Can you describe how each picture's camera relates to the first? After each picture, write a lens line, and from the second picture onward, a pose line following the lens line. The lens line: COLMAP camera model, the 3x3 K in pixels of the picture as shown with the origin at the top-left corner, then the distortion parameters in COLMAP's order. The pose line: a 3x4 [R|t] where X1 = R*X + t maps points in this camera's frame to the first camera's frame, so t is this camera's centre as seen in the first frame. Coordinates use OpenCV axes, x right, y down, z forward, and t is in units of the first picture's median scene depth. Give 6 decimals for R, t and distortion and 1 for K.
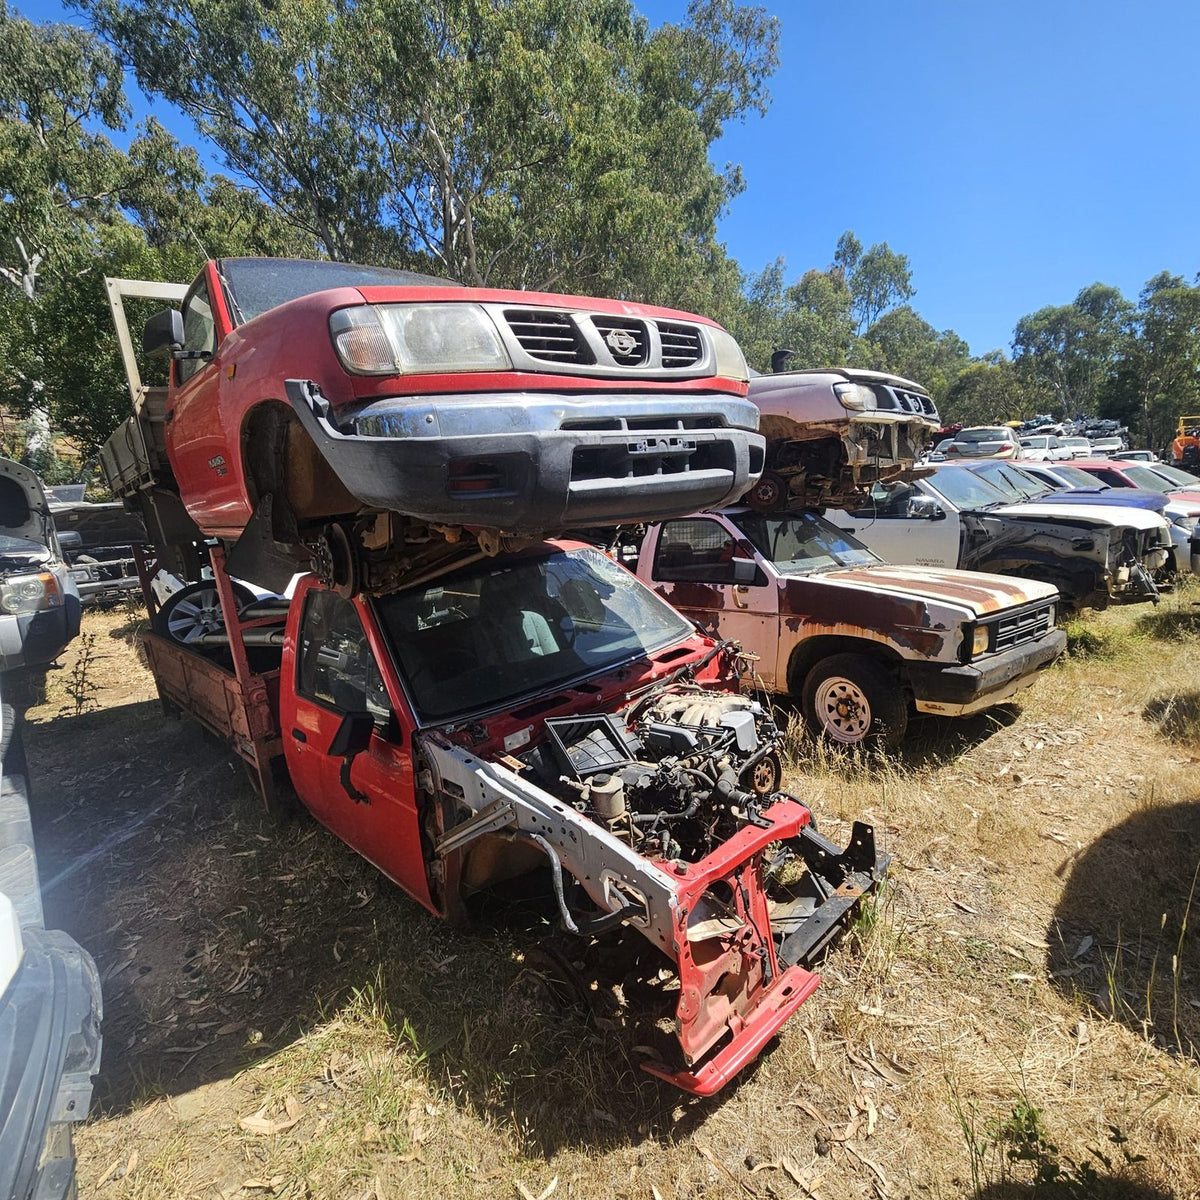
lens RADIAL K [[654.3, 0, 594.6], [0, 654.3, 602.7], [0, 0, 1]] dist [-0.003213, 0.000059]
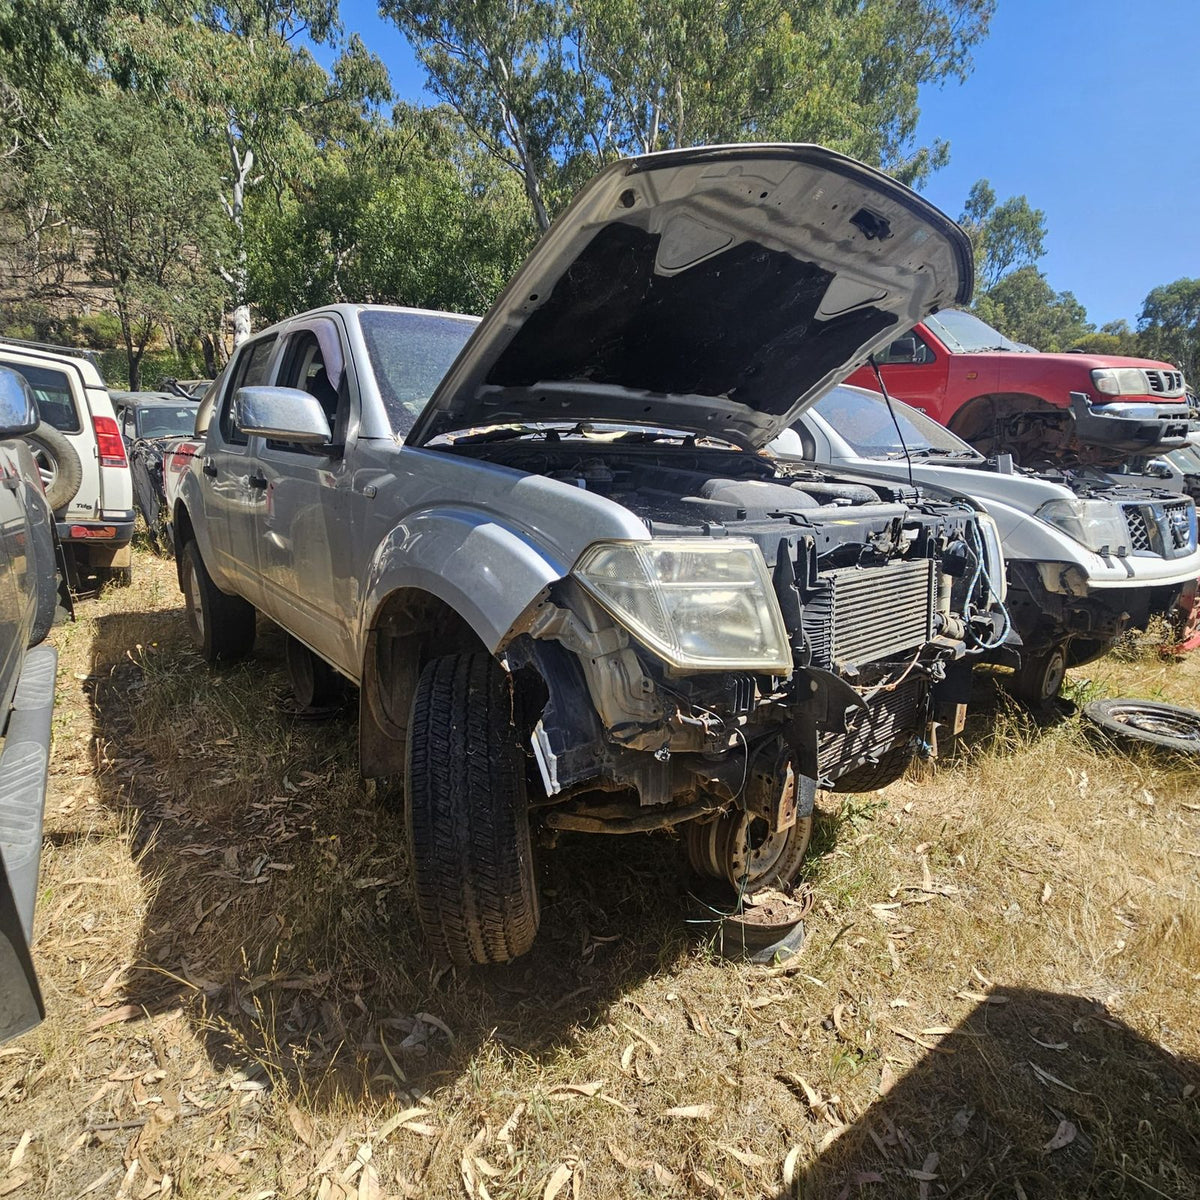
lens RADIAL K [[654.3, 0, 597.4], [0, 654.3, 605.2], [0, 0, 1]] dist [-0.003213, 0.000059]
pose [[0.992533, 0.108456, -0.055816, -0.162851], [-0.102499, 0.989660, 0.100334, 0.035961], [0.066121, -0.093863, 0.993387, -0.146452]]
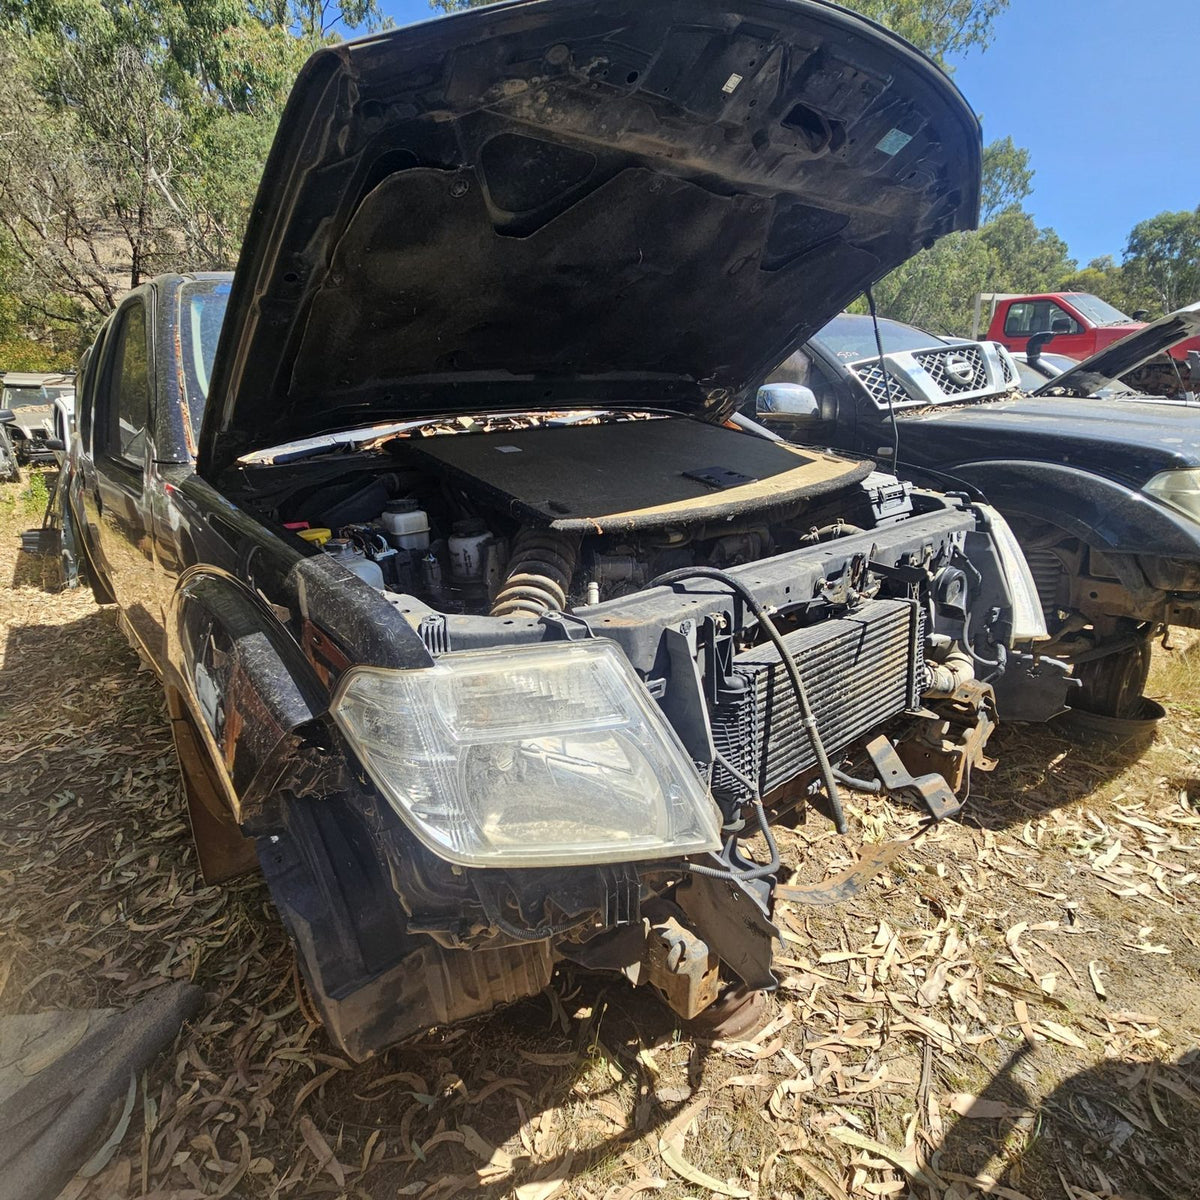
lens RADIAL K [[654.3, 0, 592.9], [0, 654.3, 605.7], [0, 0, 1]] dist [-0.003213, 0.000059]
pose [[0.998089, 0.050970, -0.034944, -0.314763], [-0.045094, 0.987329, 0.152146, 0.065506], [0.042256, -0.150279, 0.987740, -0.283468]]
